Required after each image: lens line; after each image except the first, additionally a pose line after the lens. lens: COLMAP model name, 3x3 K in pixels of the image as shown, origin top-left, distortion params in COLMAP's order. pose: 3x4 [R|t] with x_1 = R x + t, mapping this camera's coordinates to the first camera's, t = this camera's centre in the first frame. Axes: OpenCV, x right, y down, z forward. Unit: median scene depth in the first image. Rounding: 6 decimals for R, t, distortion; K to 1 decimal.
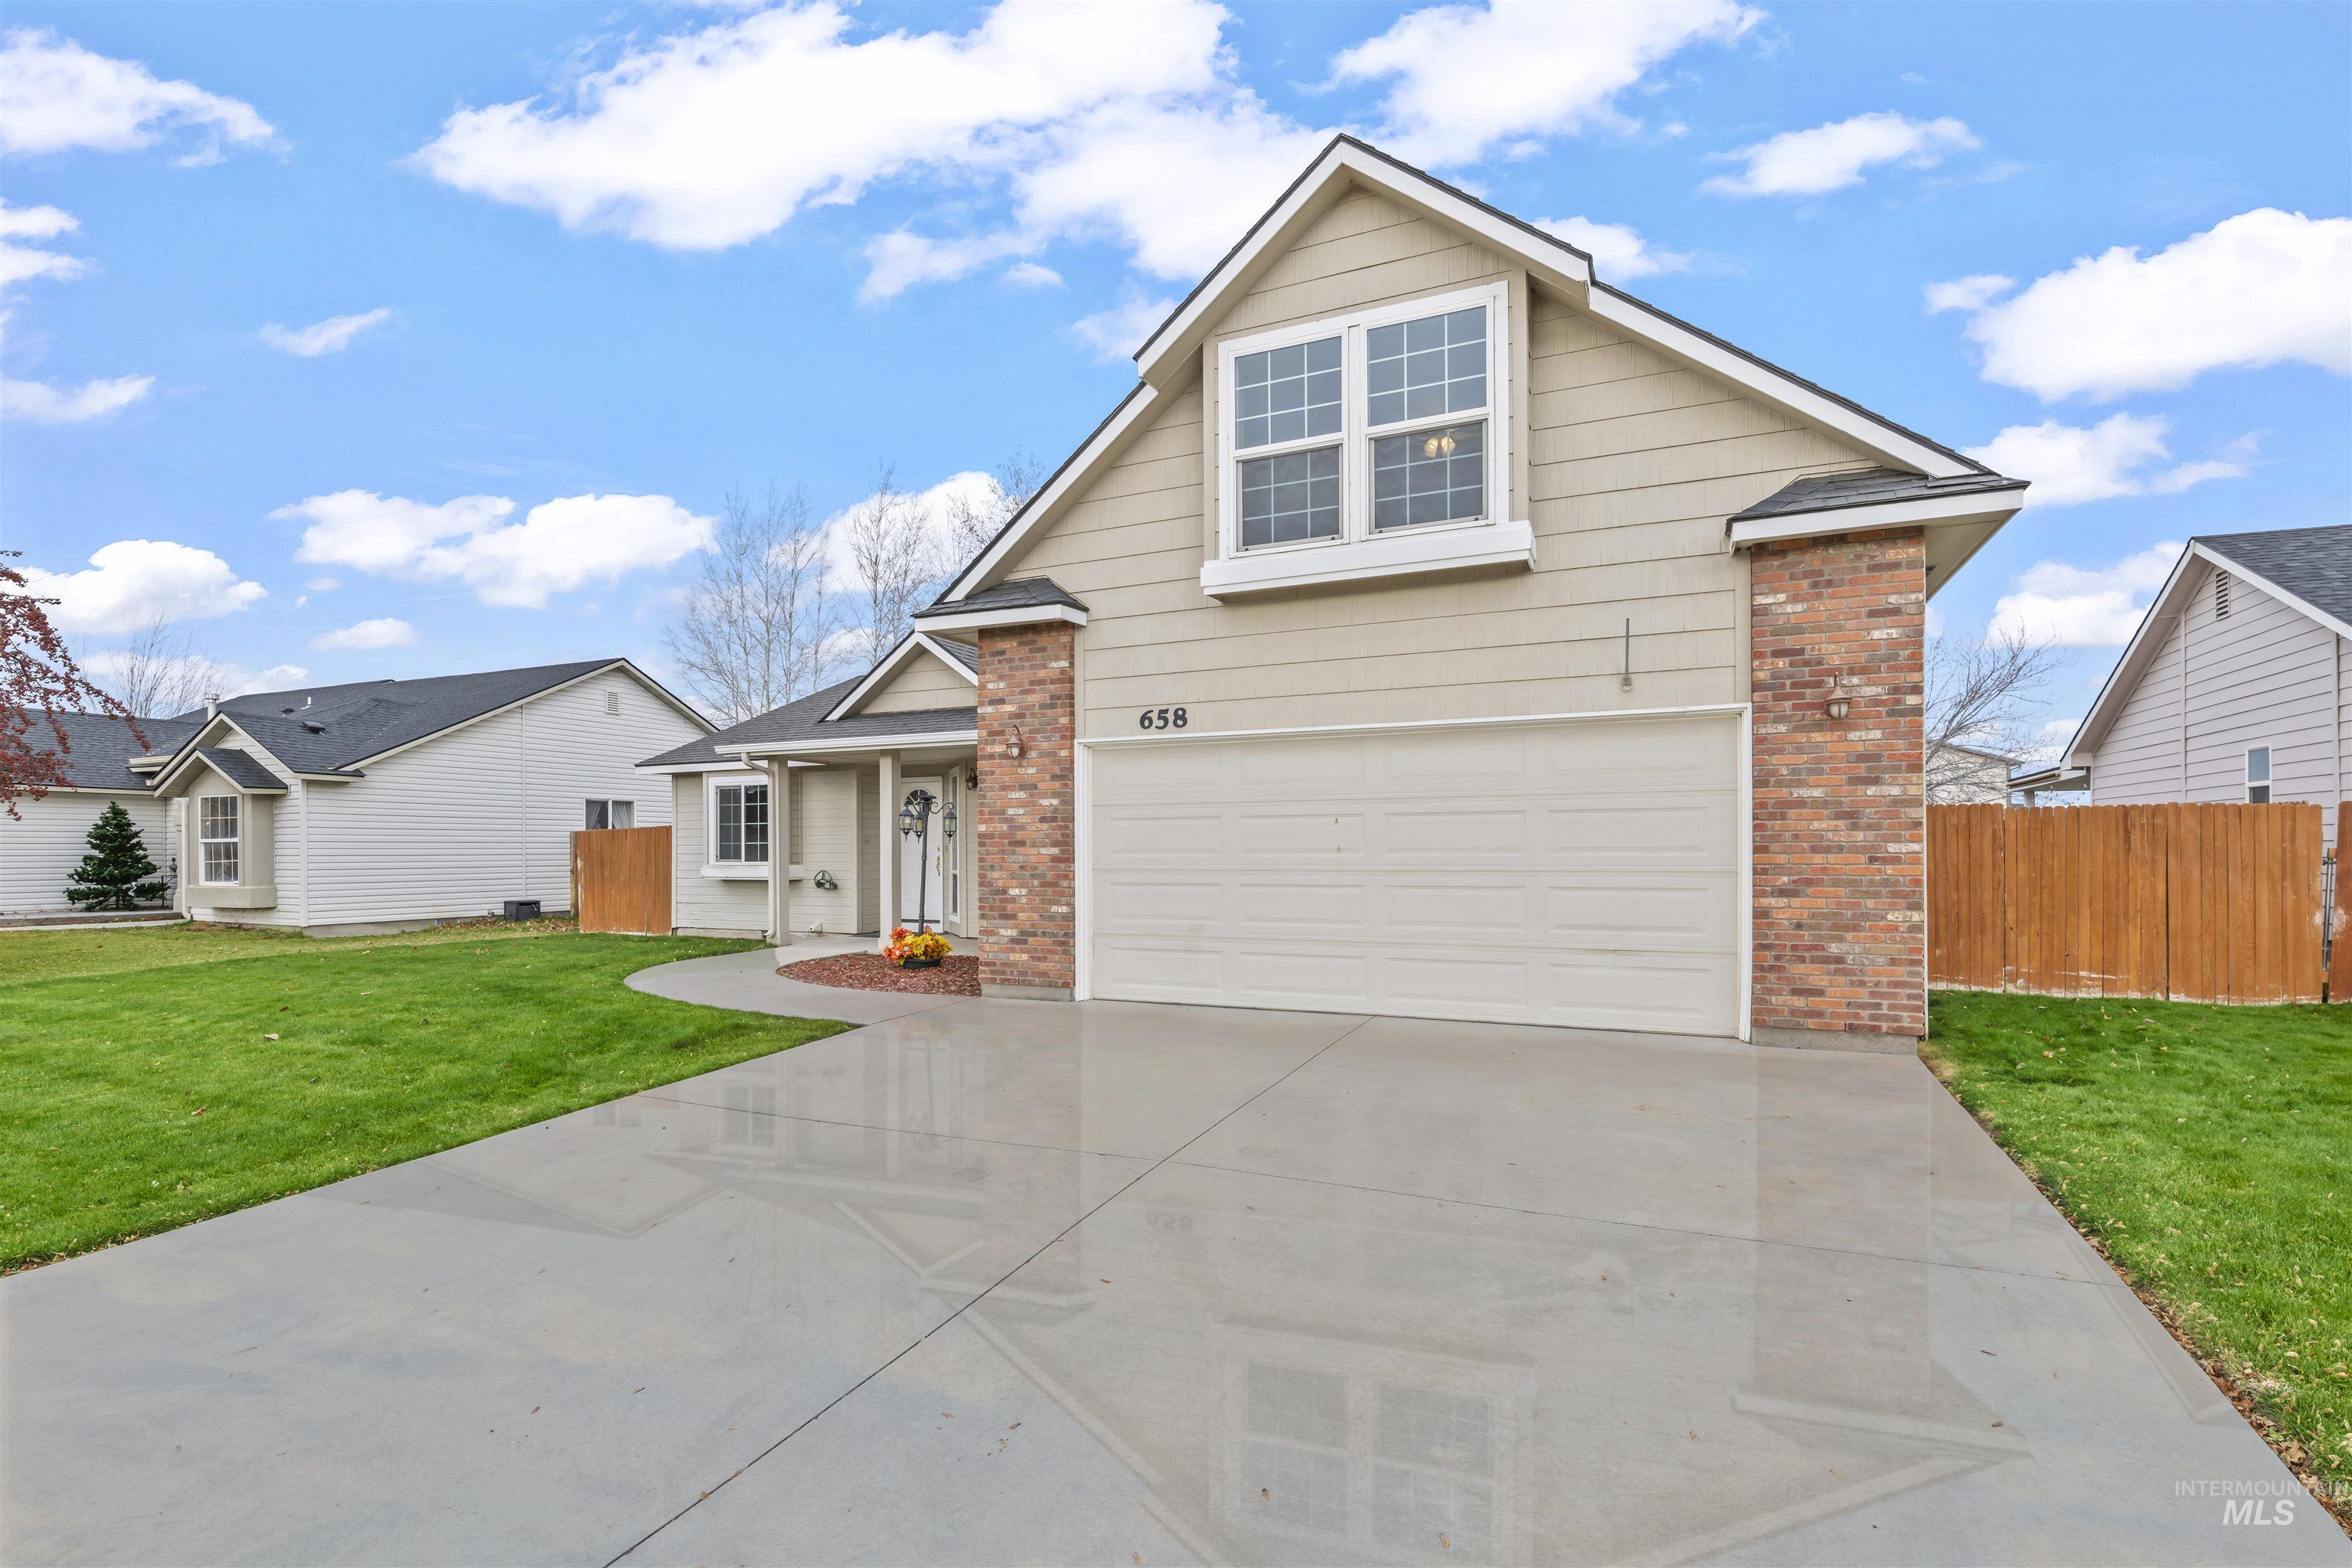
lens RADIAL K [[1068.0, 0, 1193.8], [0, 1068.0, 850.9], [0, 0, 1]] dist [0.000616, 0.000002]
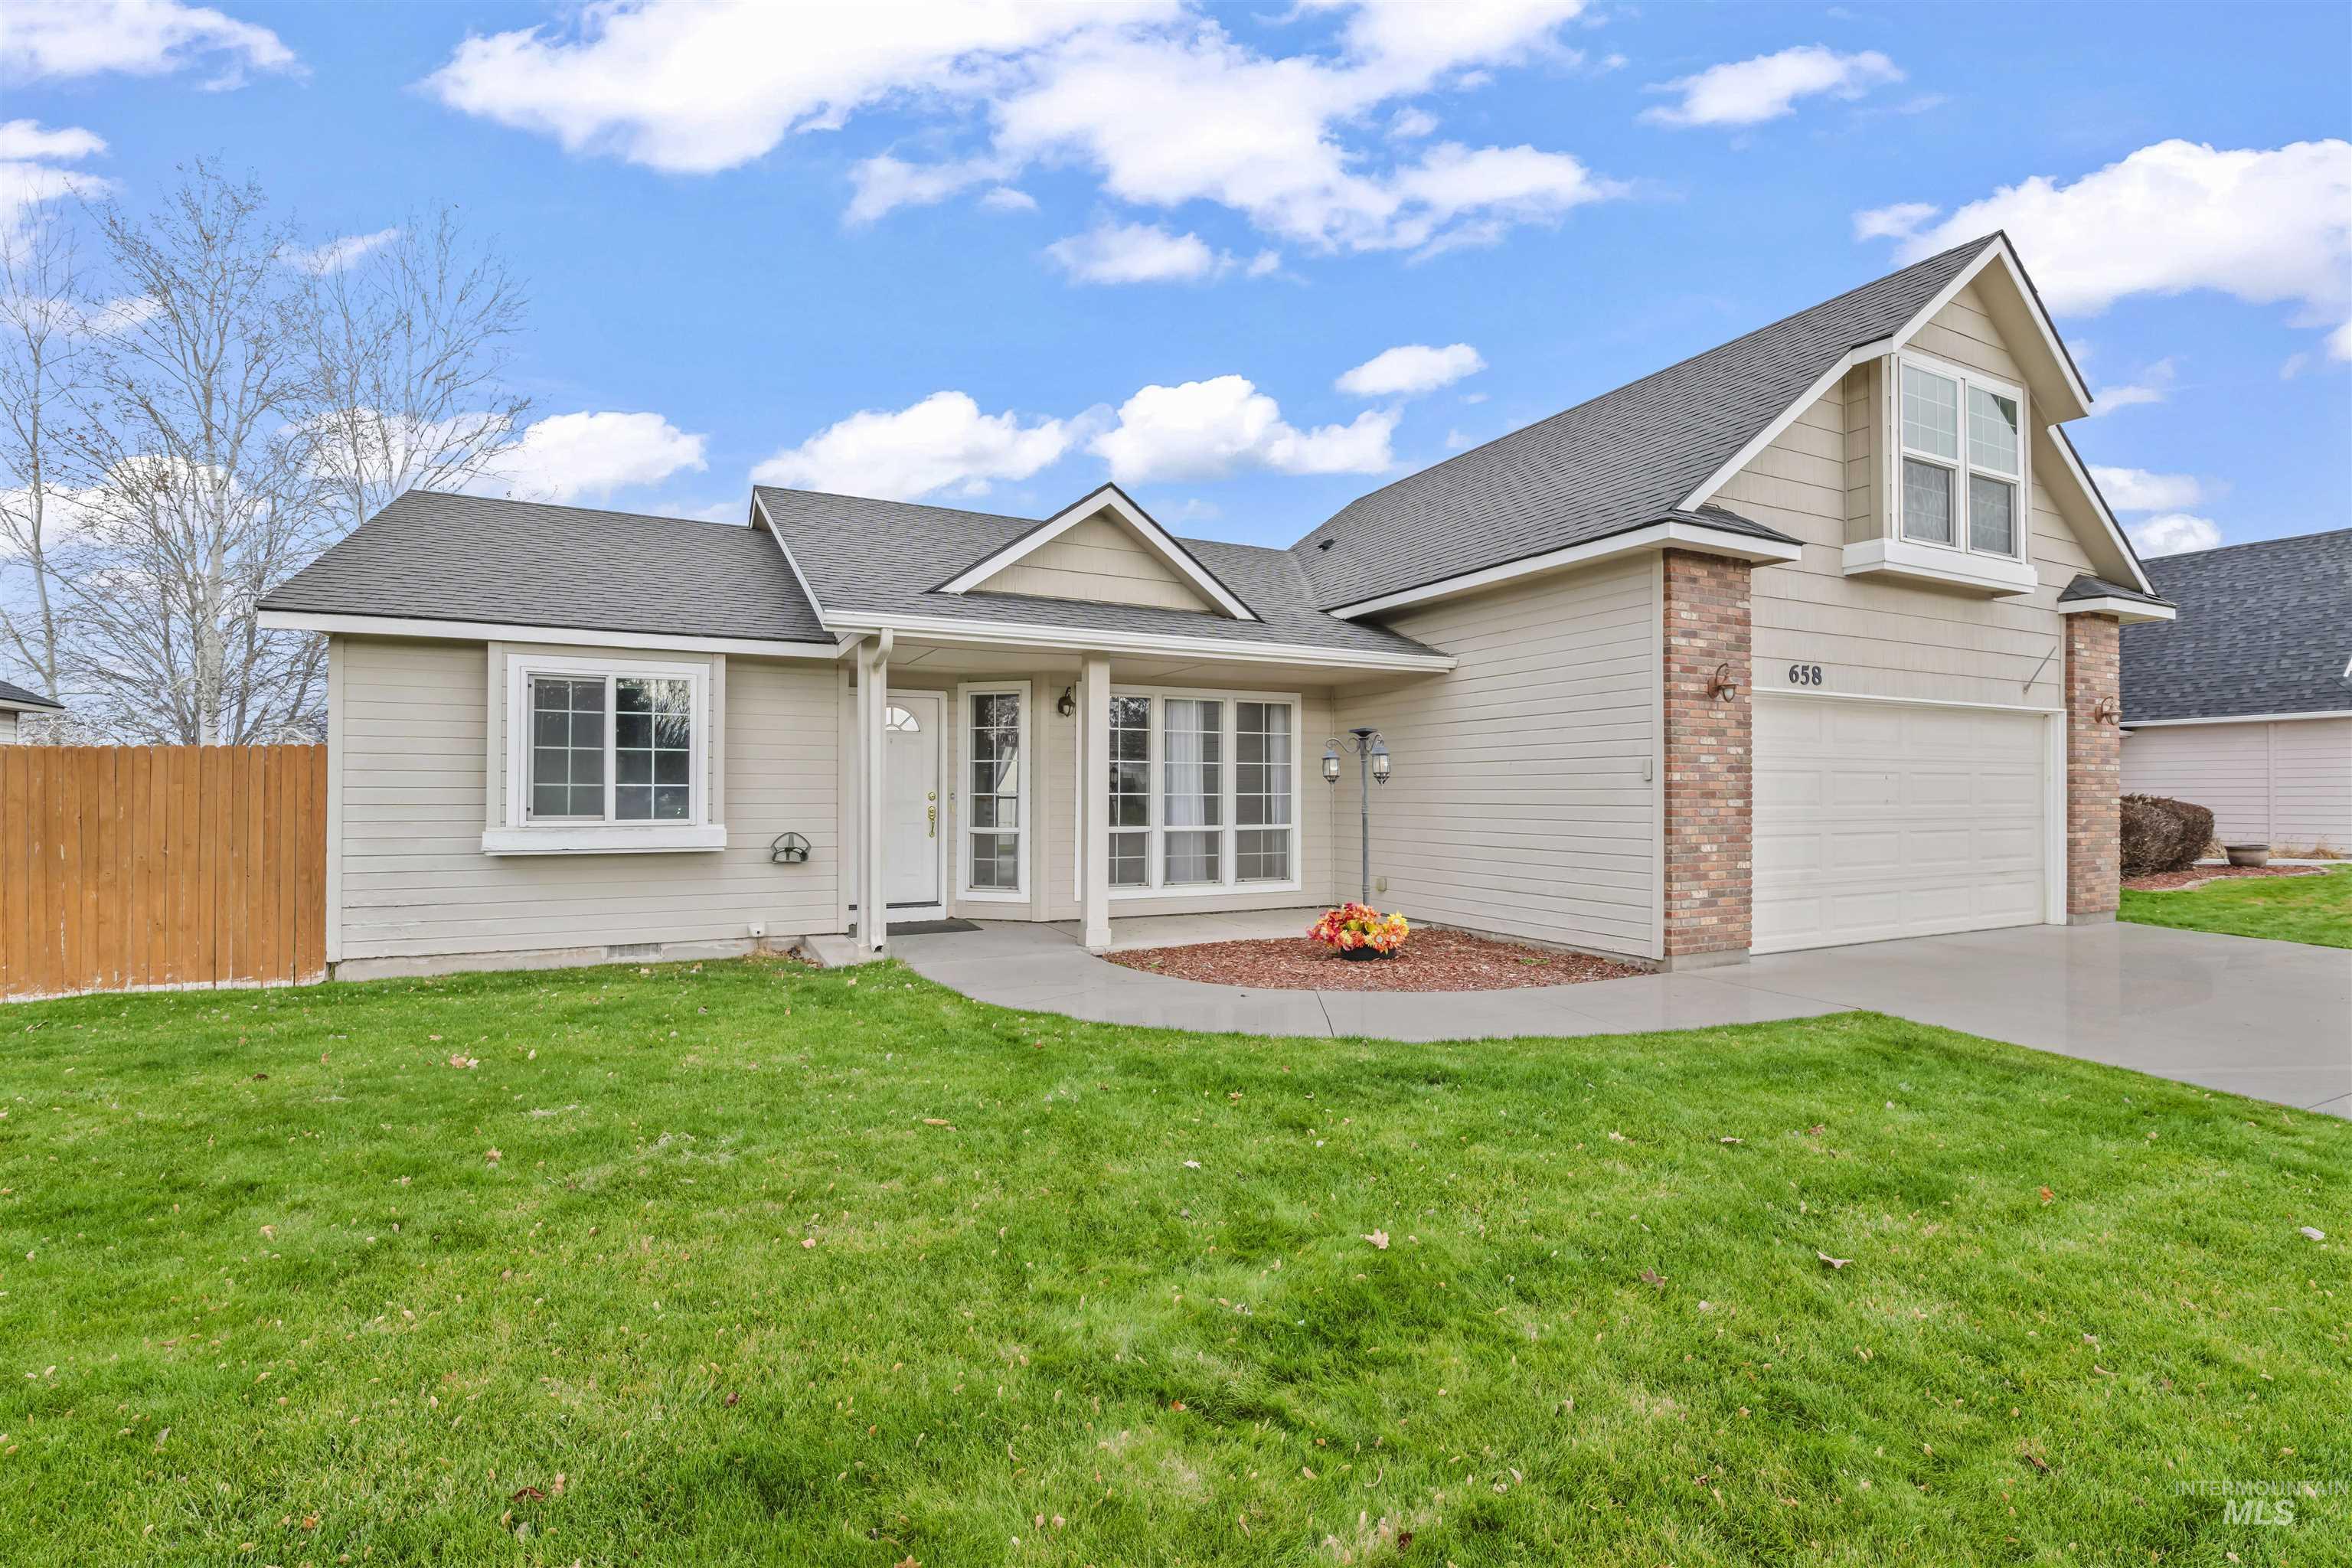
lens RADIAL K [[1042.2, 0, 1176.0], [0, 1042.2, 784.0], [0, 0, 1]] dist [0.000946, -0.008797]
pose [[0.634638, 0.012123, 0.772714, -1.213286], [-0.003328, 0.999911, -0.012954, -0.003340], [-0.772802, 0.005650, 0.634622, 0.848417]]
